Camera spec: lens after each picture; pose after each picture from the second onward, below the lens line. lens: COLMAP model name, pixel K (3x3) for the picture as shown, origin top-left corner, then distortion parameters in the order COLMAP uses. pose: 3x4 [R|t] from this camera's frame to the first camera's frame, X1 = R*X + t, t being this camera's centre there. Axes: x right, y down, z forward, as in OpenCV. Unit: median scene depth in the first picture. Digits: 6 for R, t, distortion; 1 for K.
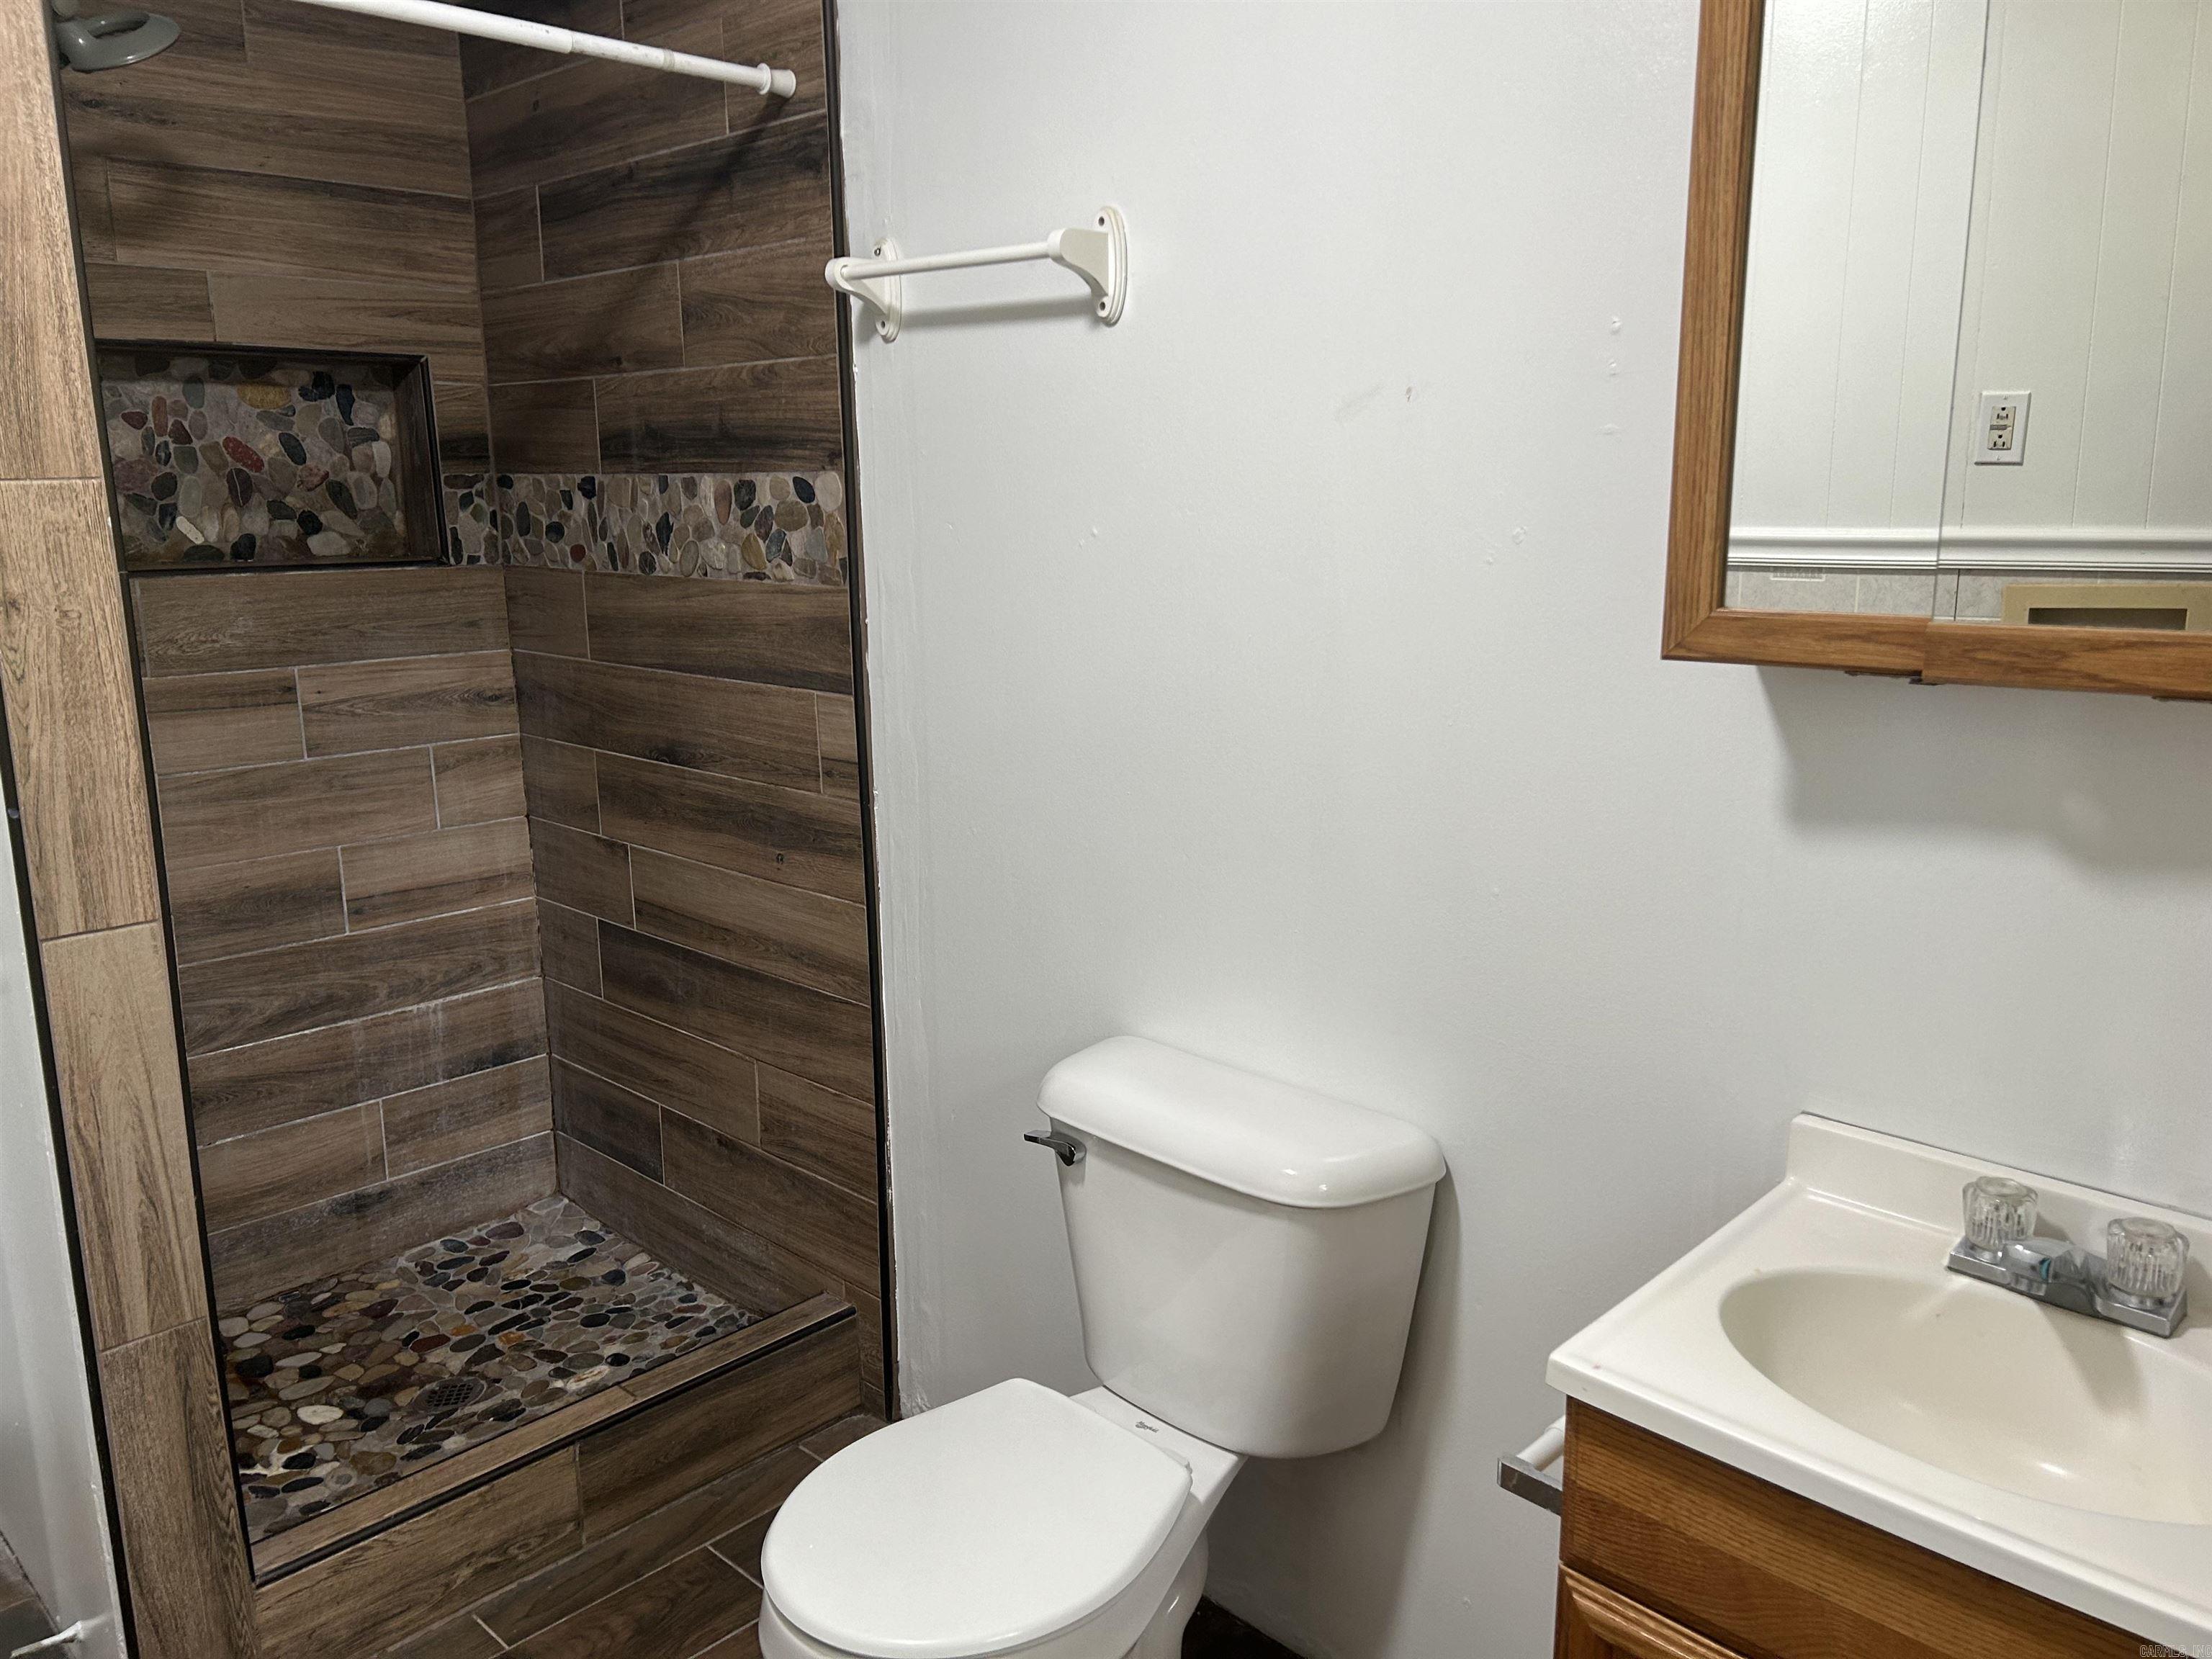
lens RADIAL K [[1659.8, 0, 1109.2], [0, 1659.8, 821.9], [0, 0, 1]] dist [0.055175, -0.059957]
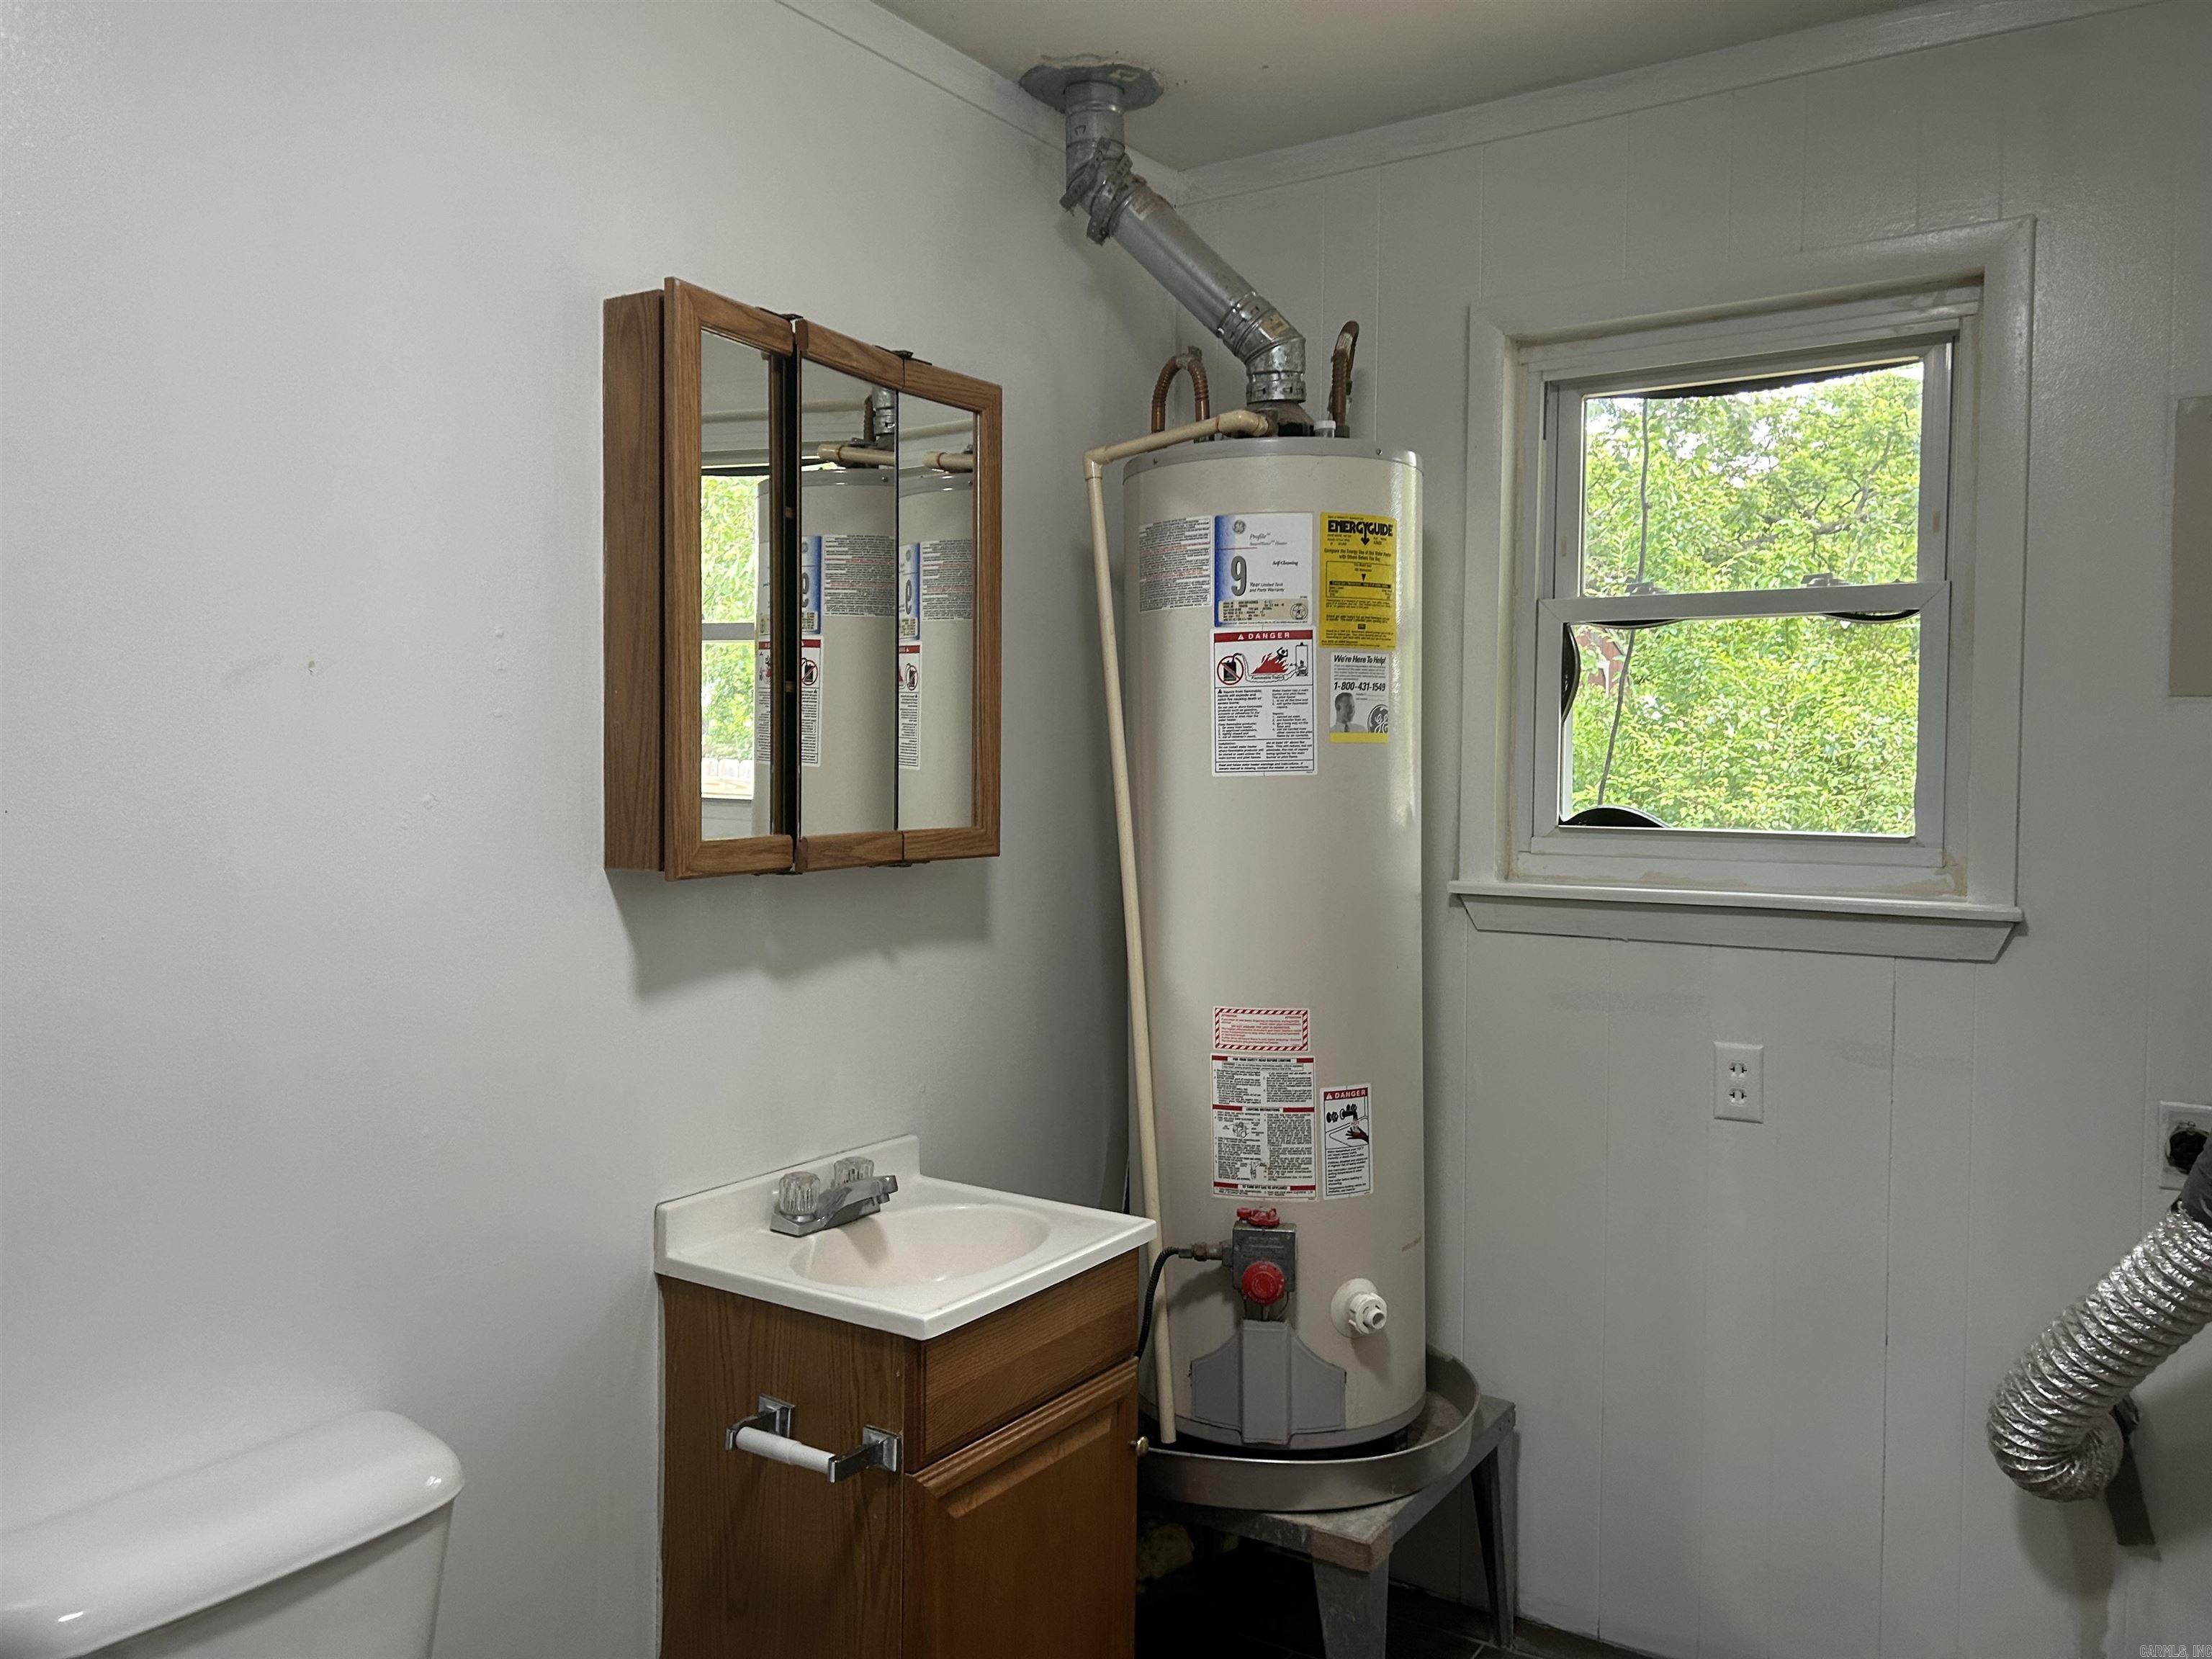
lens RADIAL K [[1659.8, 0, 1109.2], [0, 1659.8, 830.5], [0, 0, 1]] dist [0.055175, -0.059957]
pose [[-0.173726, -0.033747, 0.984216, -1.154486], [0.205771, 0.976108, 0.069790, -0.170553], [-0.963056, 0.214648, -0.162631, 0.928826]]
